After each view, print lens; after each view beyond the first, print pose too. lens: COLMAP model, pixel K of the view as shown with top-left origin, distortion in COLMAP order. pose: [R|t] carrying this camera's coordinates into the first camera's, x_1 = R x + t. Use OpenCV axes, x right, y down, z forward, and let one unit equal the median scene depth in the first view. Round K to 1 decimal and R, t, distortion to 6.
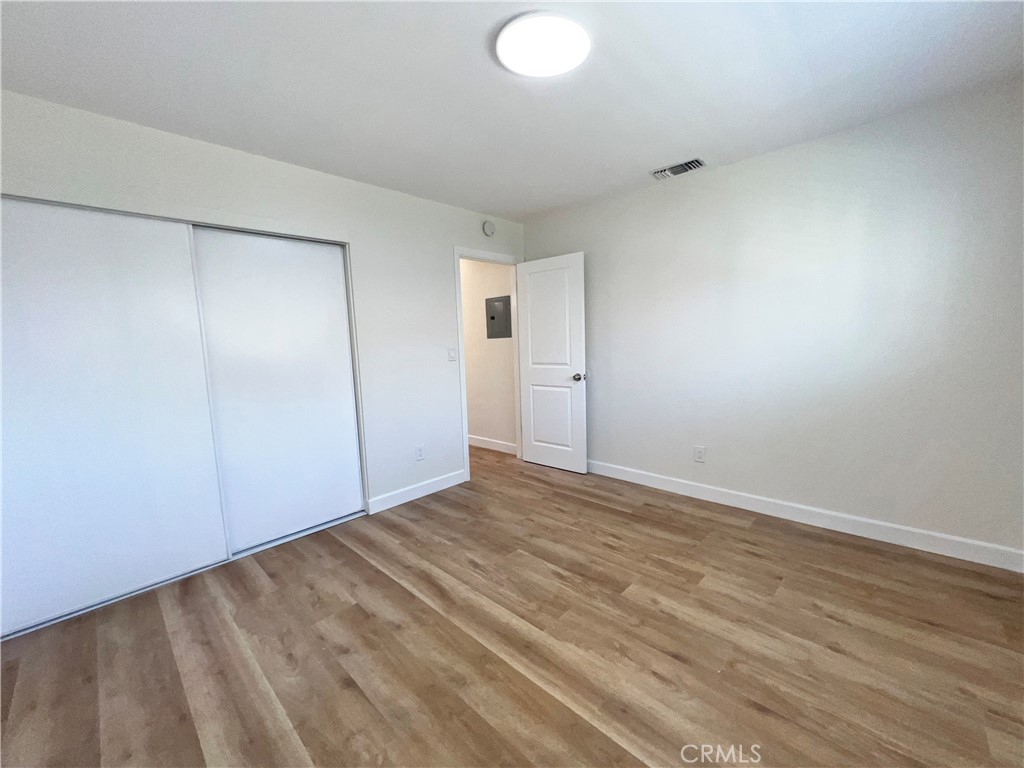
lens RADIAL K [[406.9, 0, 512.8], [0, 406.9, 387.2], [0, 0, 1]] dist [-0.001313, 0.000518]
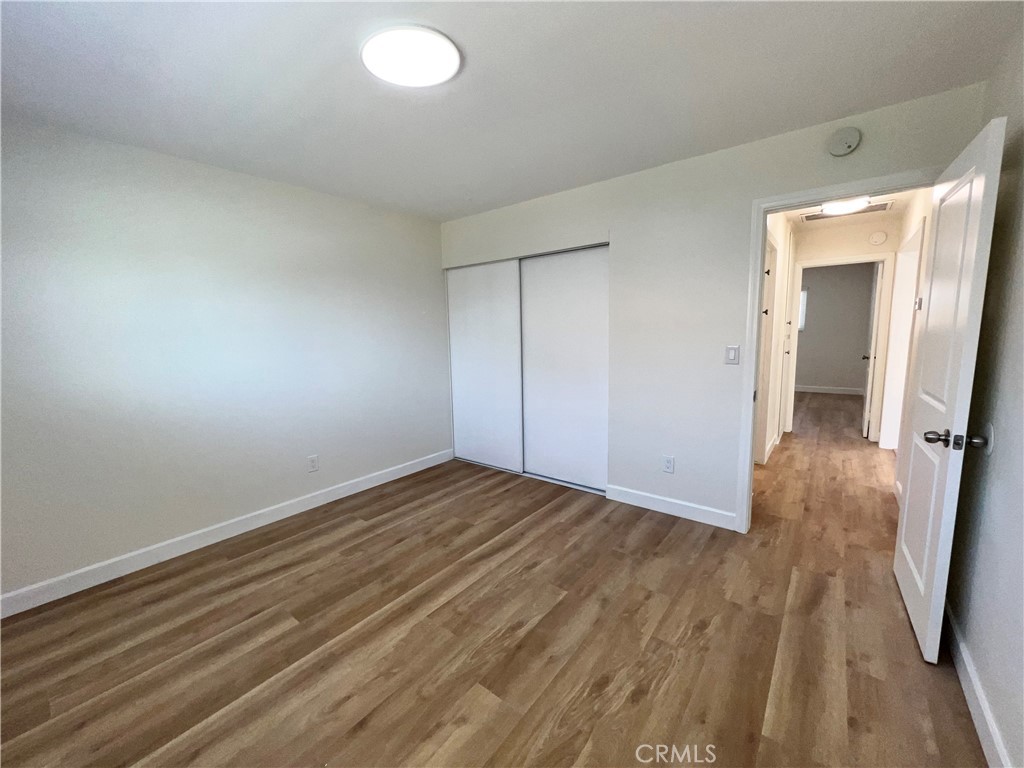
lens RADIAL K [[406.9, 0, 512.5], [0, 406.9, 384.6], [0, 0, 1]] dist [-0.001313, 0.000518]
pose [[0.105856, 0.164771, -0.980635, 0.851723], [-0.097012, 0.983183, 0.154727, -0.164283], [0.989638, 0.078754, 0.120060, 0.835330]]
